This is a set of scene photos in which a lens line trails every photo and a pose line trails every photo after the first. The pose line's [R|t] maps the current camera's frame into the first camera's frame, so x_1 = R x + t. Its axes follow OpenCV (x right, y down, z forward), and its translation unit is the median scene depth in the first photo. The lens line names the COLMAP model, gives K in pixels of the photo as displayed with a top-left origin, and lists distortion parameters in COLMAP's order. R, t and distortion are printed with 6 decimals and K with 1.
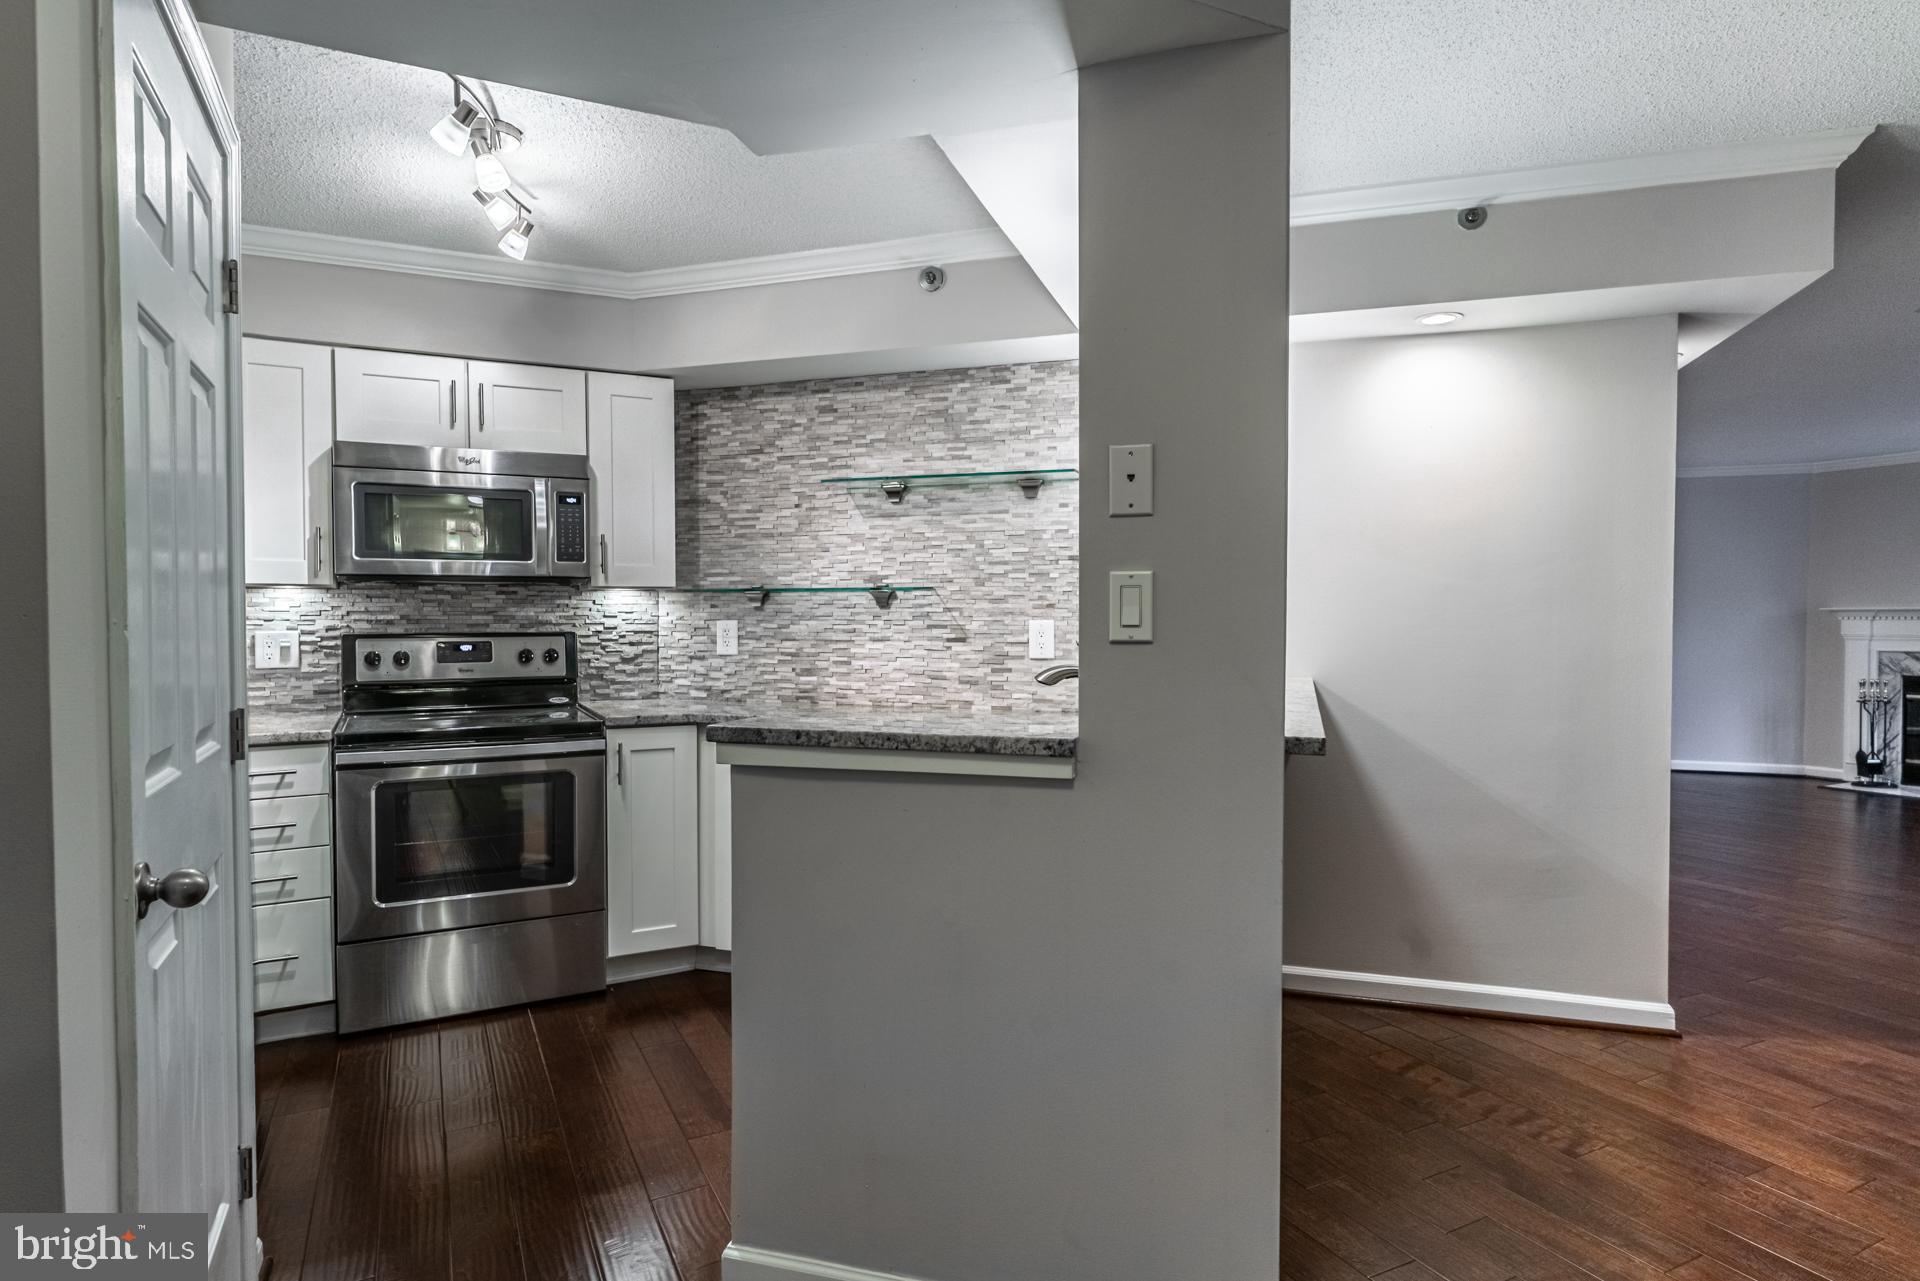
lens RADIAL K [[1055.0, 0, 960.4], [0, 1055.0, 641.0], [0, 0, 1]] dist [-0.000198, -0.000333]
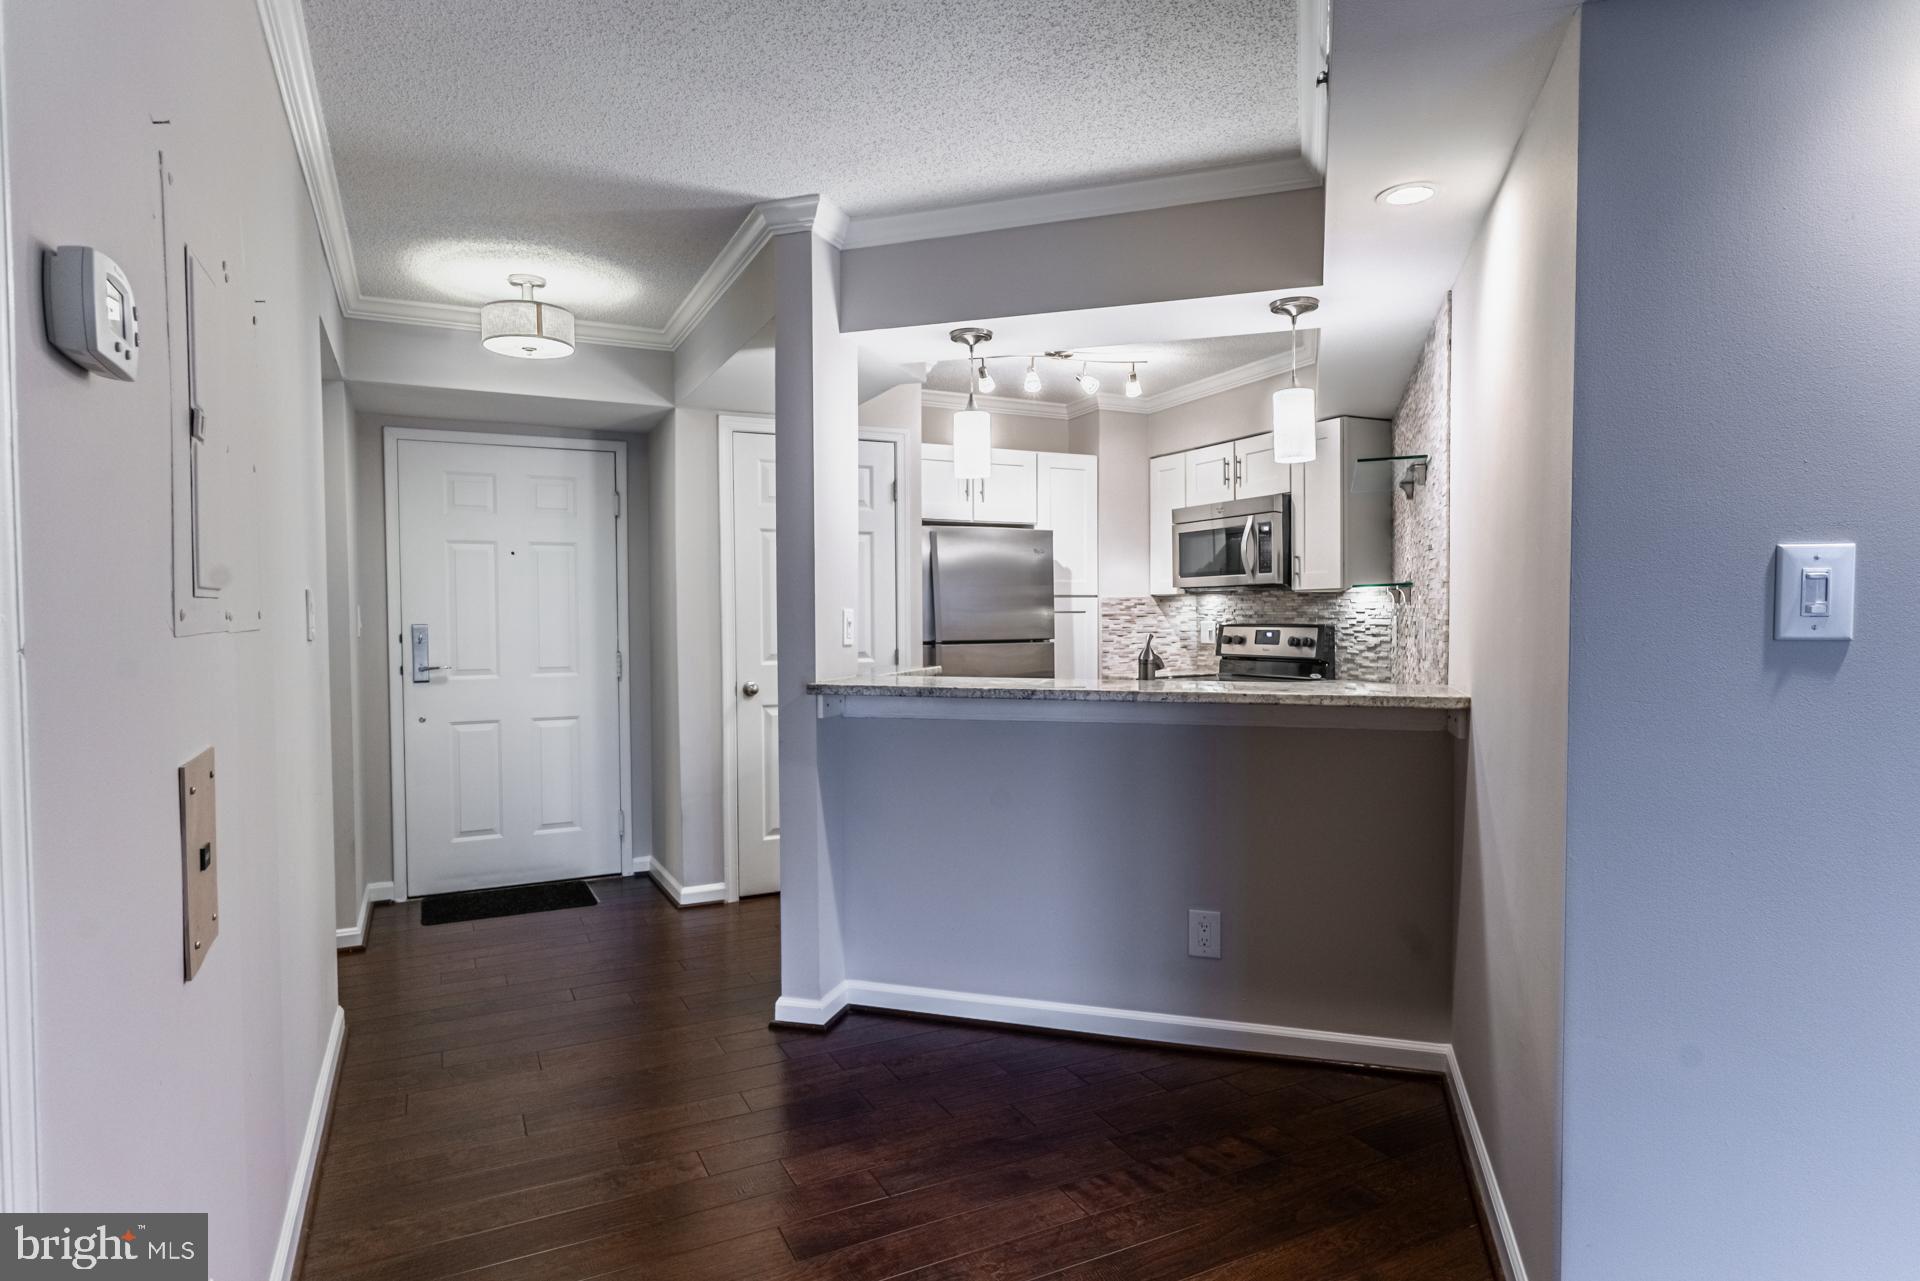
lens RADIAL K [[1055.0, 0, 953.7], [0, 1055.0, 639.6], [0, 0, 1]] dist [-0.000198, -0.000333]
pose [[-0.009883, 0.026828, -0.999591, 0.977684], [-0.020407, 0.999426, 0.027025, -0.016570], [0.999743, 0.020665, -0.009330, 0.581994]]
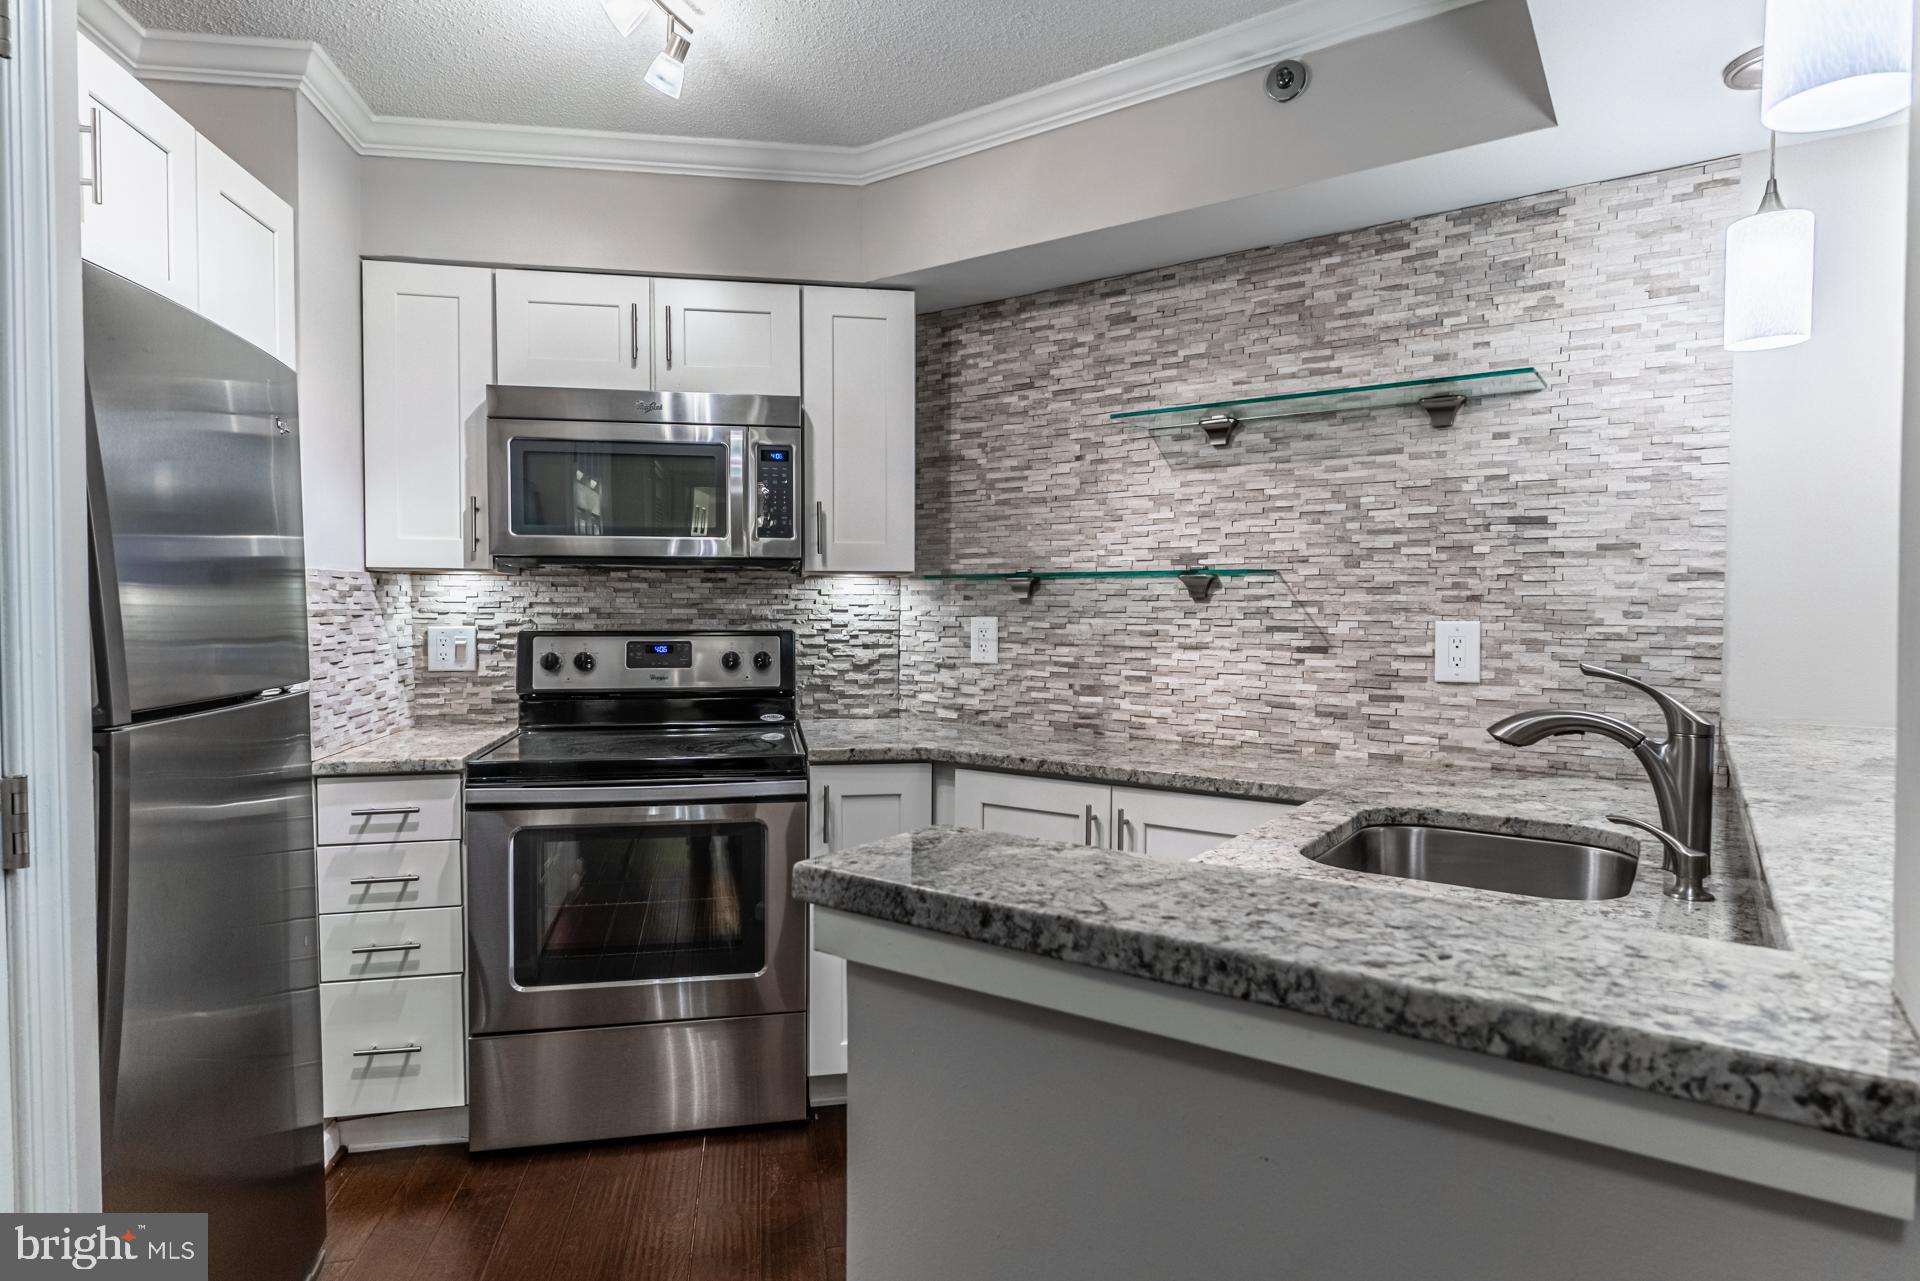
lens RADIAL K [[1055.0, 0, 957.7], [0, 1055.0, 640.7], [0, 0, 1]] dist [-0.000198, -0.000333]
pose [[0.956905, 0.014229, -0.290054, -0.024867], [-0.012667, 0.999893, 0.007263, -0.008601], [0.290126, -0.003276, 0.956983, 0.305009]]
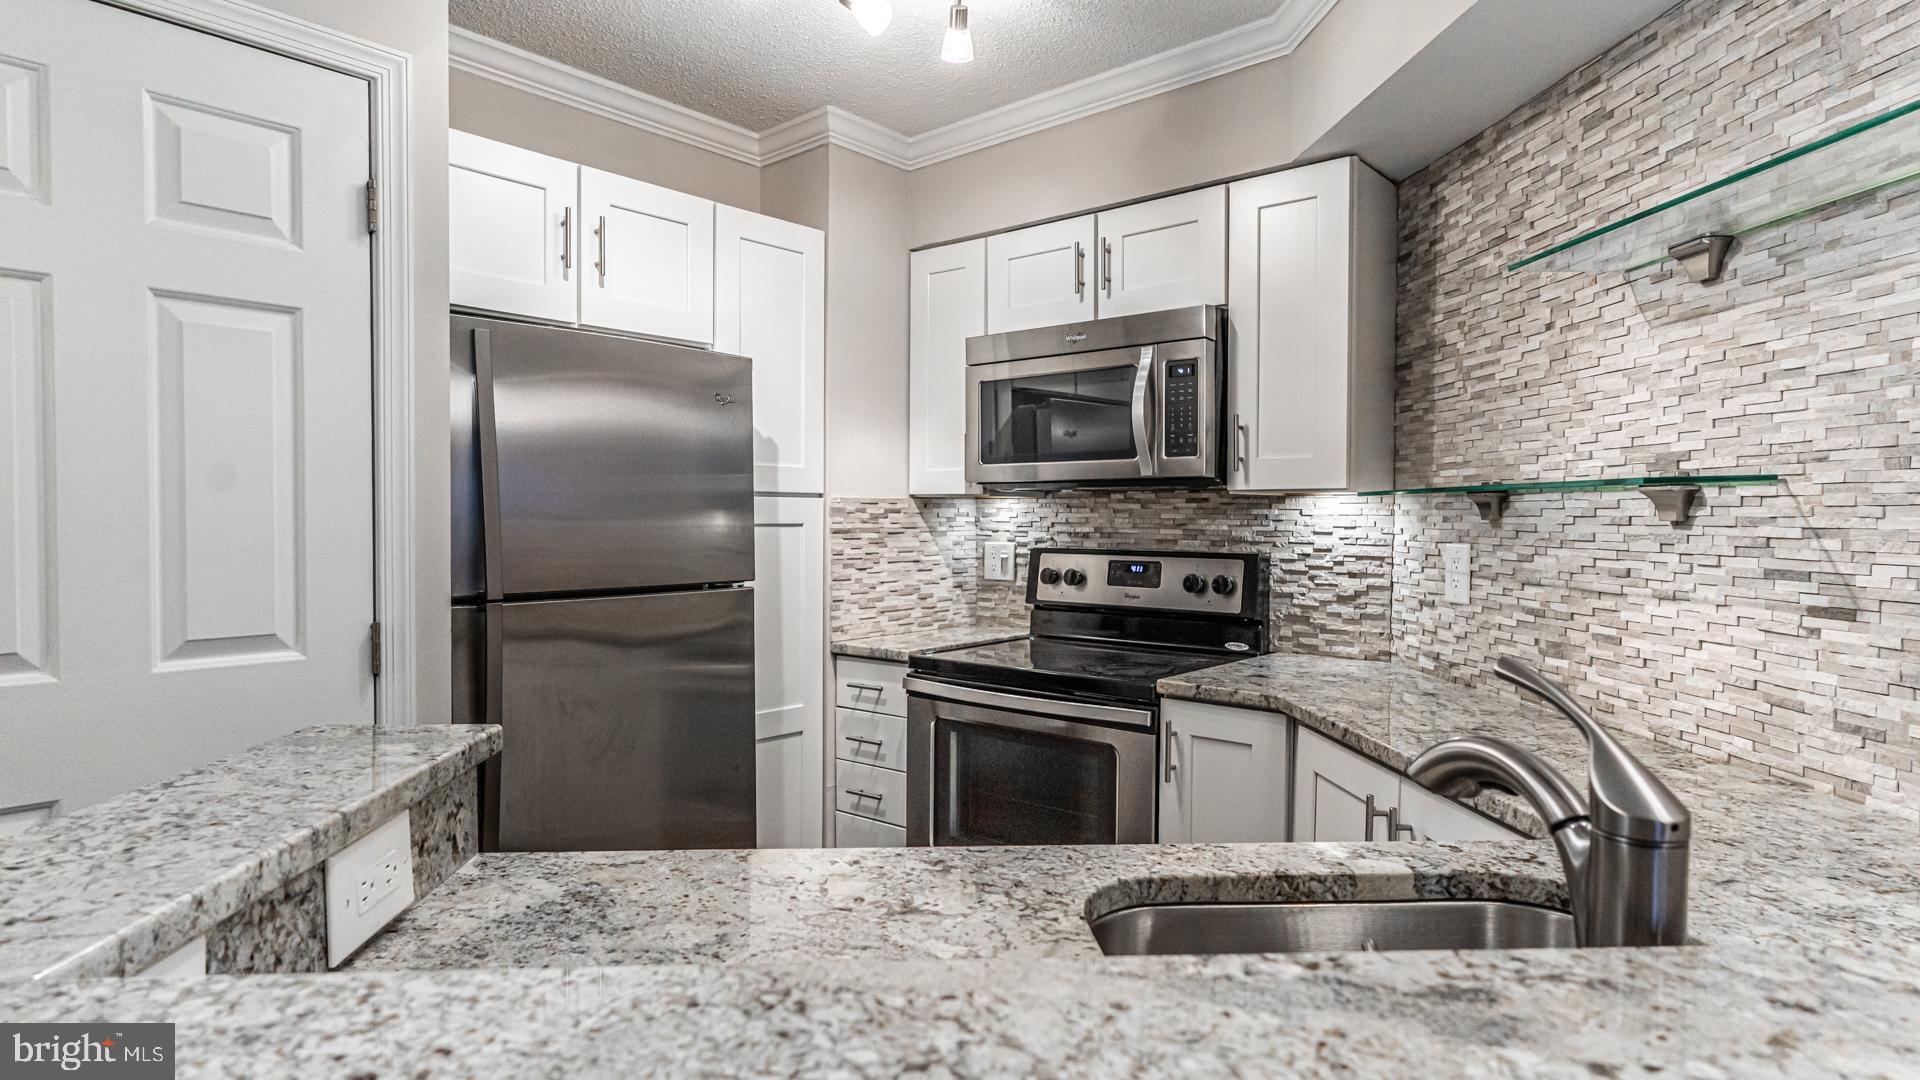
lens RADIAL K [[1051.0, 0, 955.6], [0, 1051.0, 539.4], [0, 0, 1]] dist [0.004669, 0.000436]
pose [[0.372734, 0.024216, -0.927622, 0.229575], [-0.031430, 0.999415, 0.013461, -0.022602], [0.927406, 0.024138, 0.373277, 0.567955]]
